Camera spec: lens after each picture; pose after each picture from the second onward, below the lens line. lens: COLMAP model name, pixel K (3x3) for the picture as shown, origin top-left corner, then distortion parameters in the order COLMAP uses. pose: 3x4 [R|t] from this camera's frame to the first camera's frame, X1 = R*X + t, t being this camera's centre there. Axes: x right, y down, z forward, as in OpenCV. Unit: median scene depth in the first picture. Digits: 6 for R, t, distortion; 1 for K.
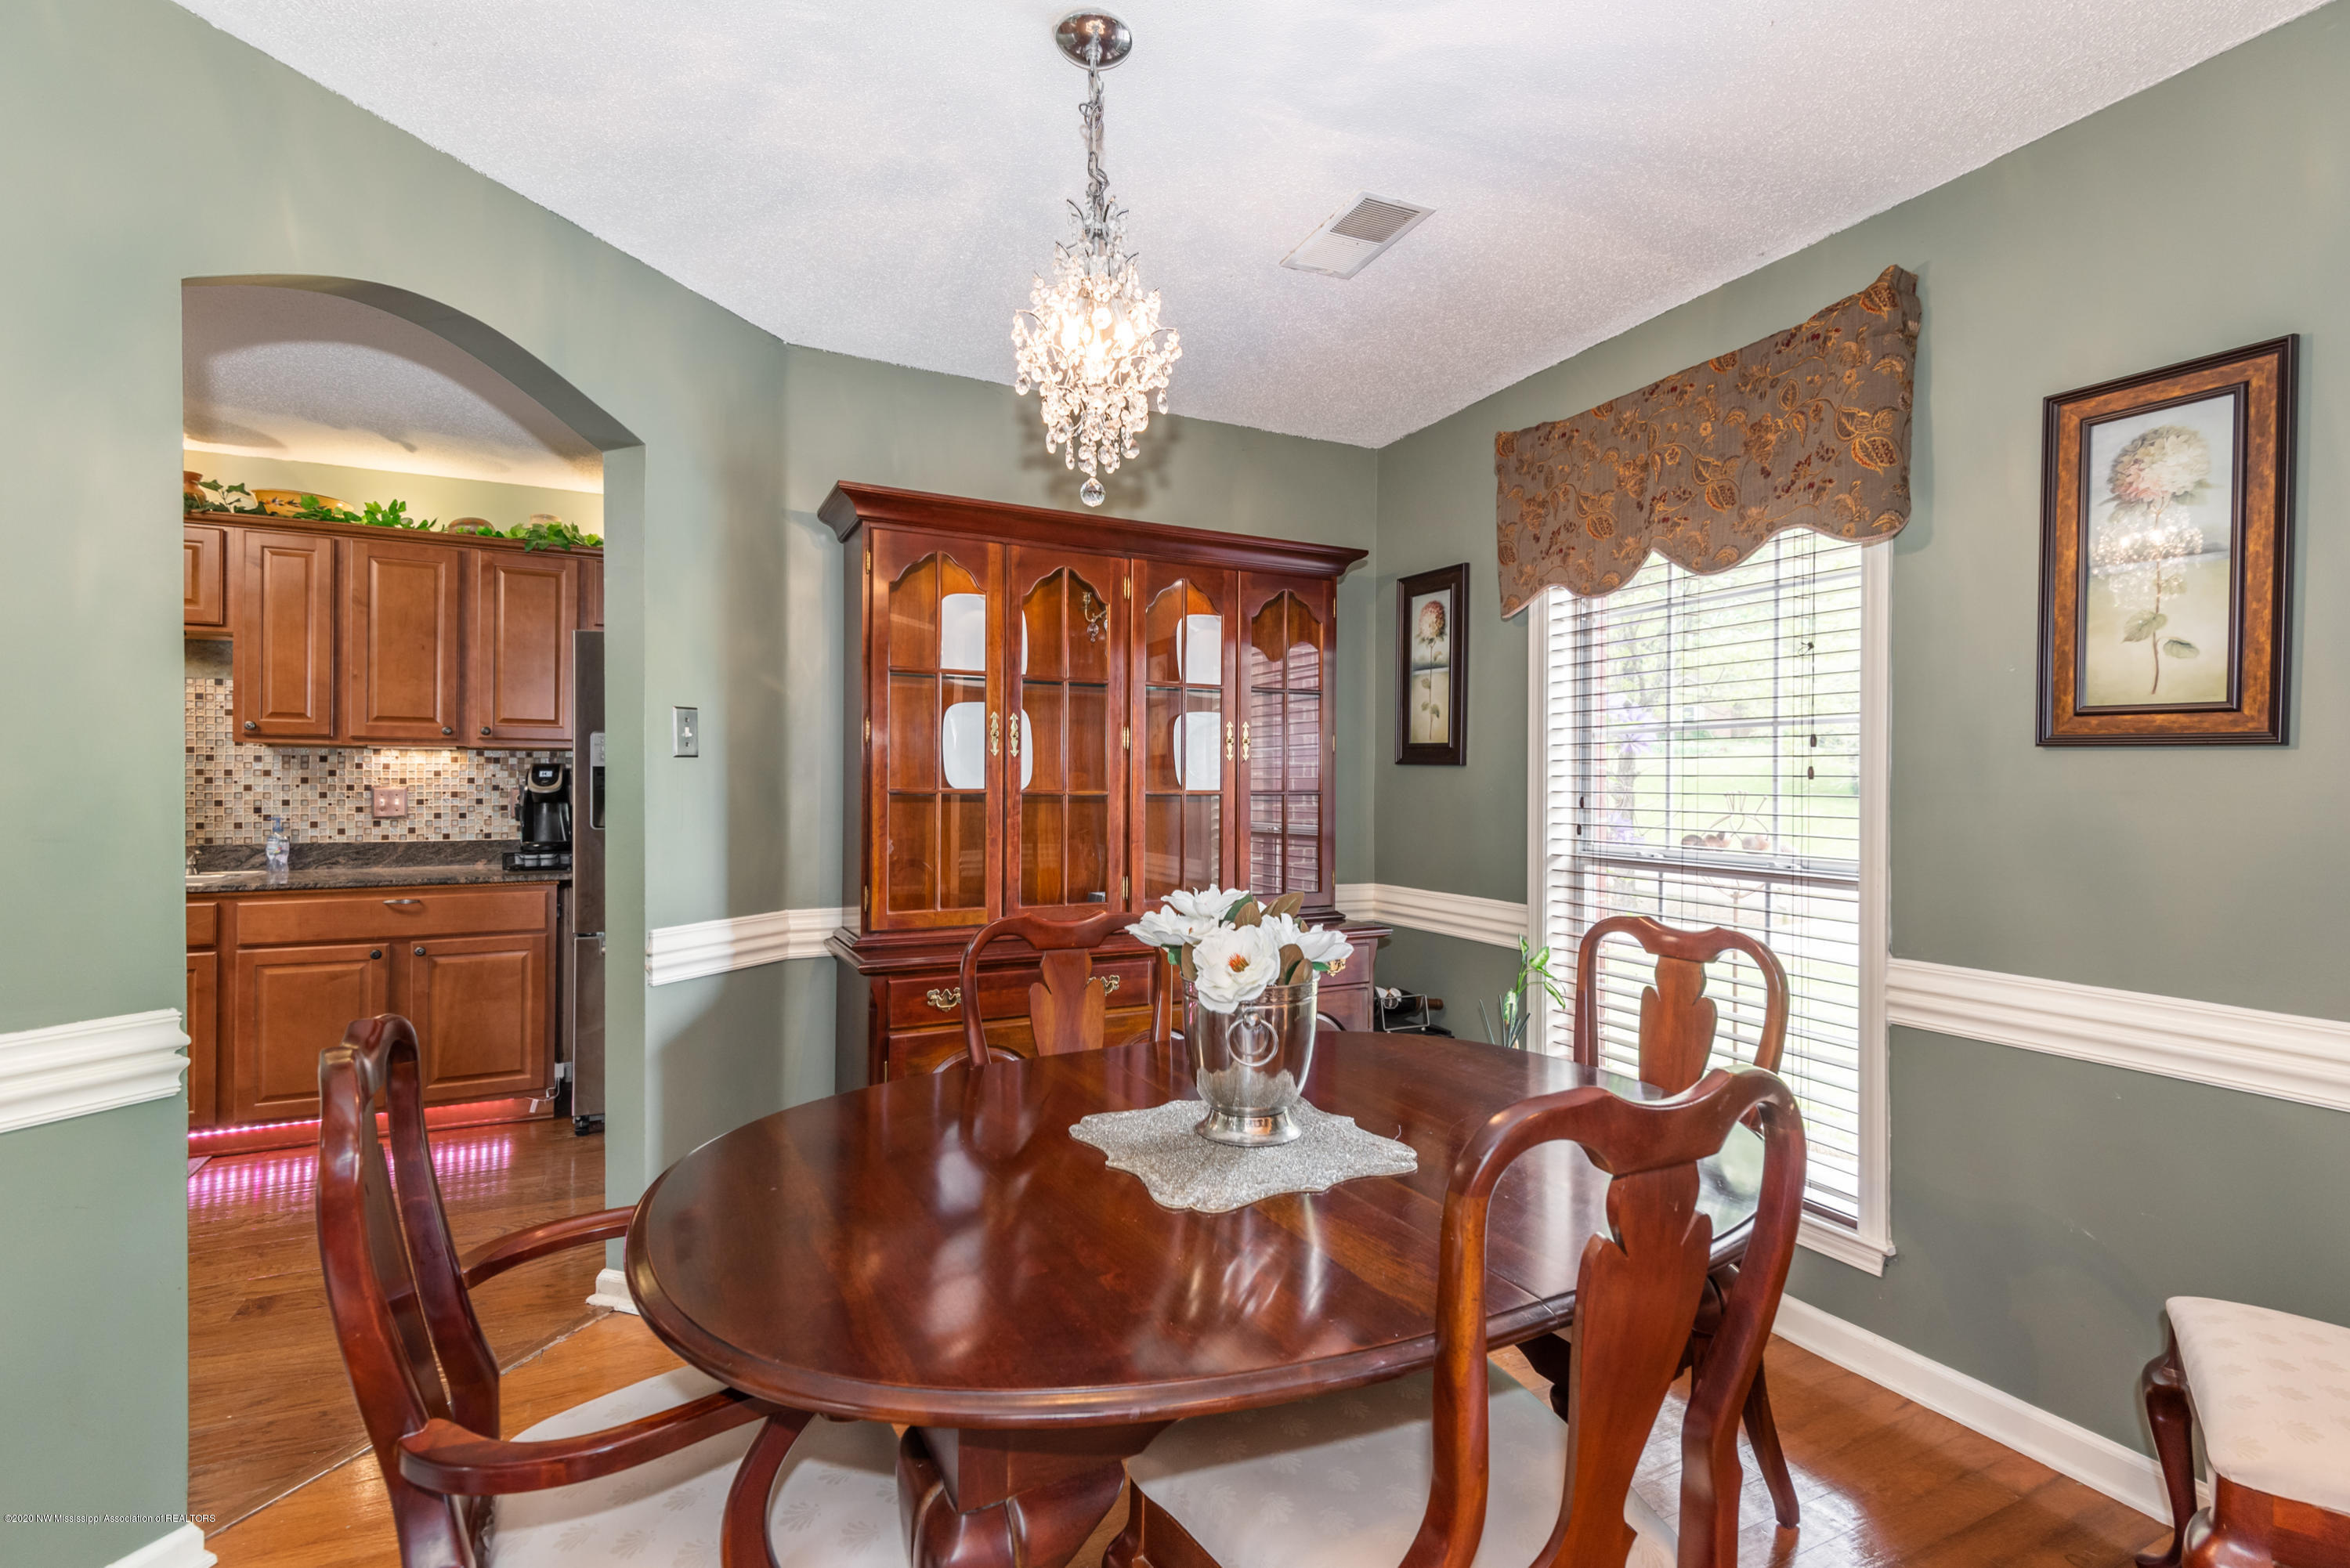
lens RADIAL K [[1063.4, 0, 1165.7], [0, 1063.4, 795.0], [0, 0, 1]] dist [-0.003148, -0.006747]
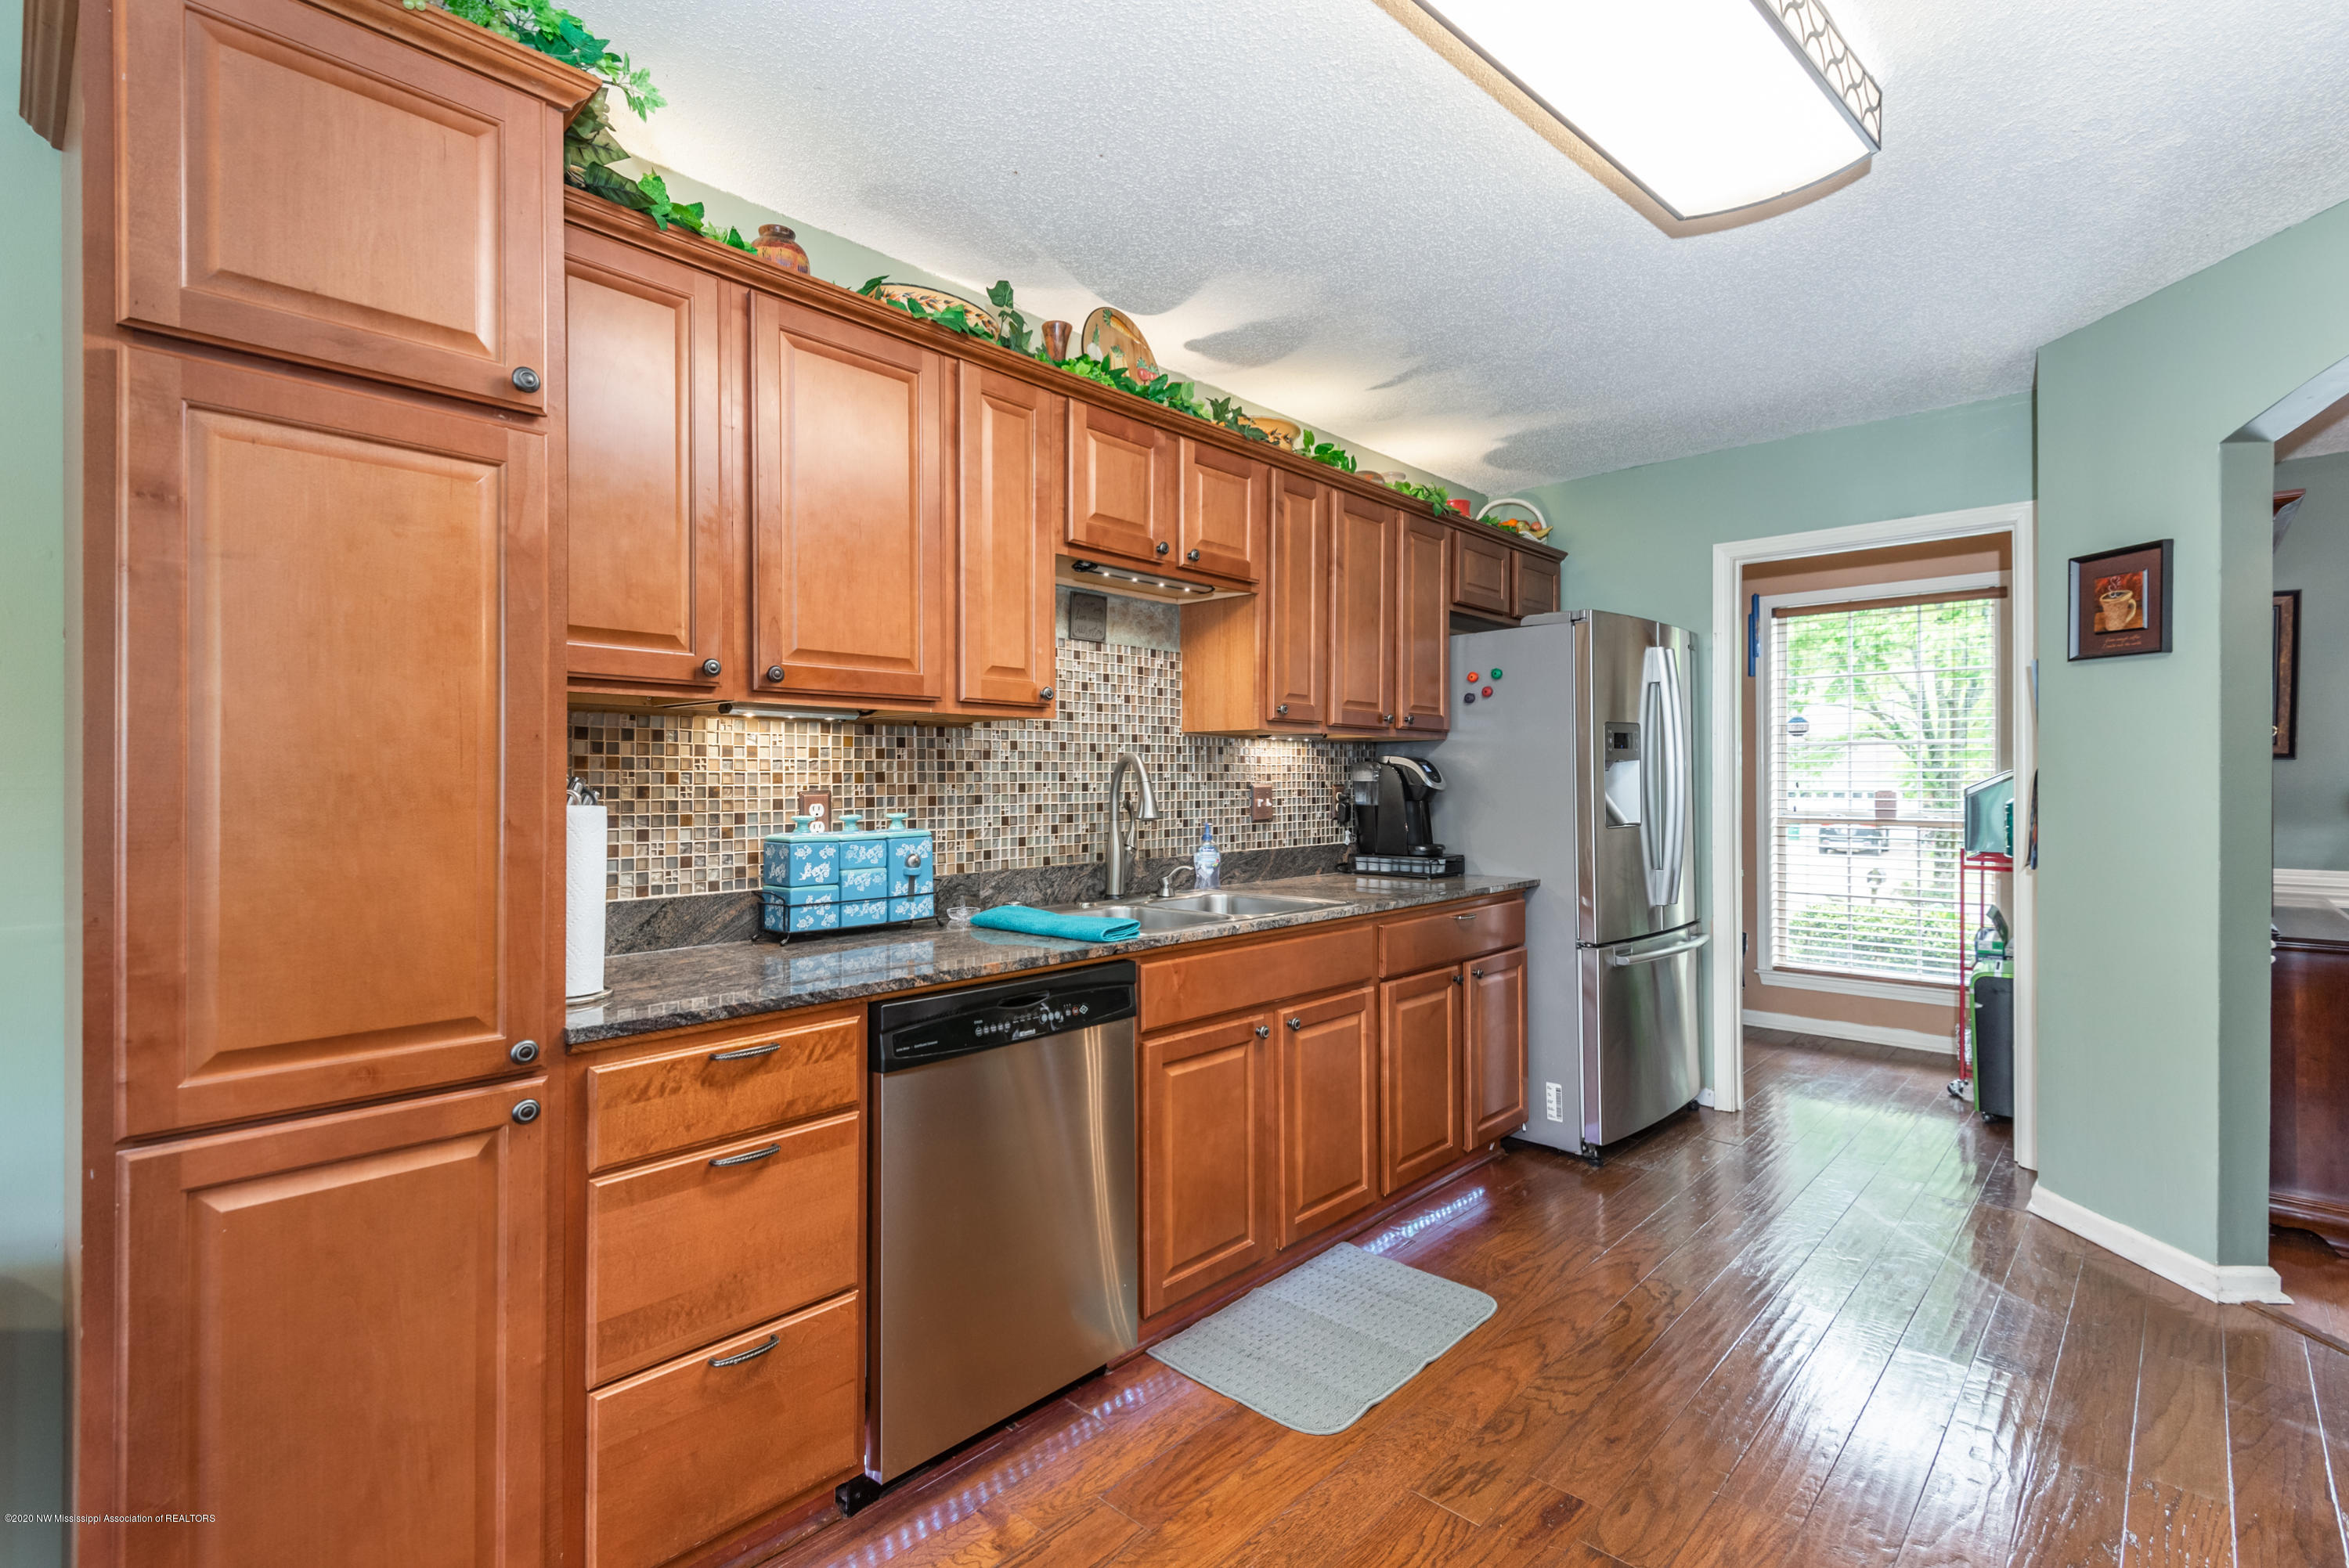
lens RADIAL K [[1062.9, 0, 1155.2], [0, 1062.9, 776.0], [0, 0, 1]] dist [-0.003148, -0.006747]
pose [[0.930526, -0.003418, 0.366211, -1.755973], [0.006868, 0.999943, -0.008120, -0.012522], [-0.366162, 0.010071, 0.930497, 0.389410]]
